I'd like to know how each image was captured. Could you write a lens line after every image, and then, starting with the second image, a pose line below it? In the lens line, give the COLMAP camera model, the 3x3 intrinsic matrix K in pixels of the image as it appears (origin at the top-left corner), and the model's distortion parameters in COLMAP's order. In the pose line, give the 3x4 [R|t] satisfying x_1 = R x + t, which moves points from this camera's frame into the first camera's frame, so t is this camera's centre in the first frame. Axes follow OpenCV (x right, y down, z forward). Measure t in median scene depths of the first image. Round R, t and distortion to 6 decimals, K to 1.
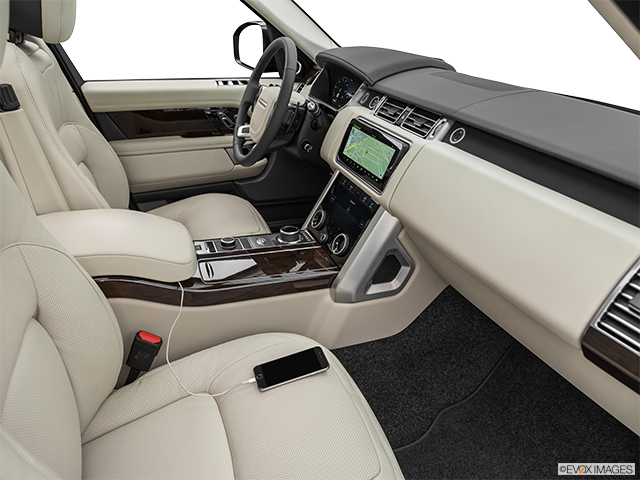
lens RADIAL K [[473.6, 0, 320.0], [0, 473.6, 240.0], [0, 0, 1]] dist [0.007183, 0.001529]
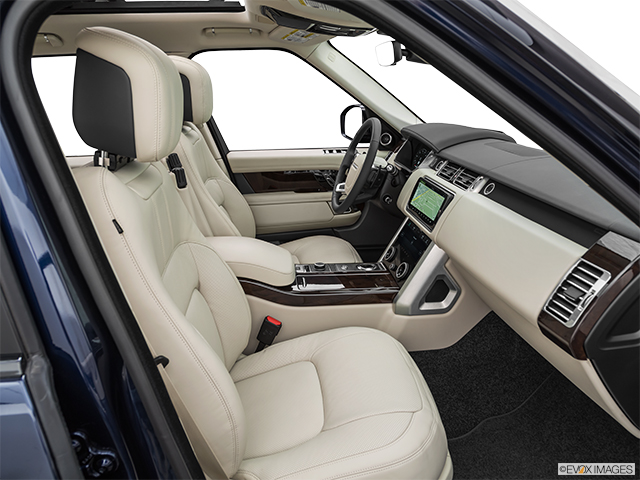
lens RADIAL K [[463.9, 0, 320.4], [0, 463.9, 251.2], [0, 0, 1]] dist [0.004631, 0.001955]
pose [[0.972043, 0.044969, -0.230457, 0.103893], [-0.069701, 0.992510, -0.100323, 0.089919], [0.224219, 0.113582, 0.967897, -0.266413]]
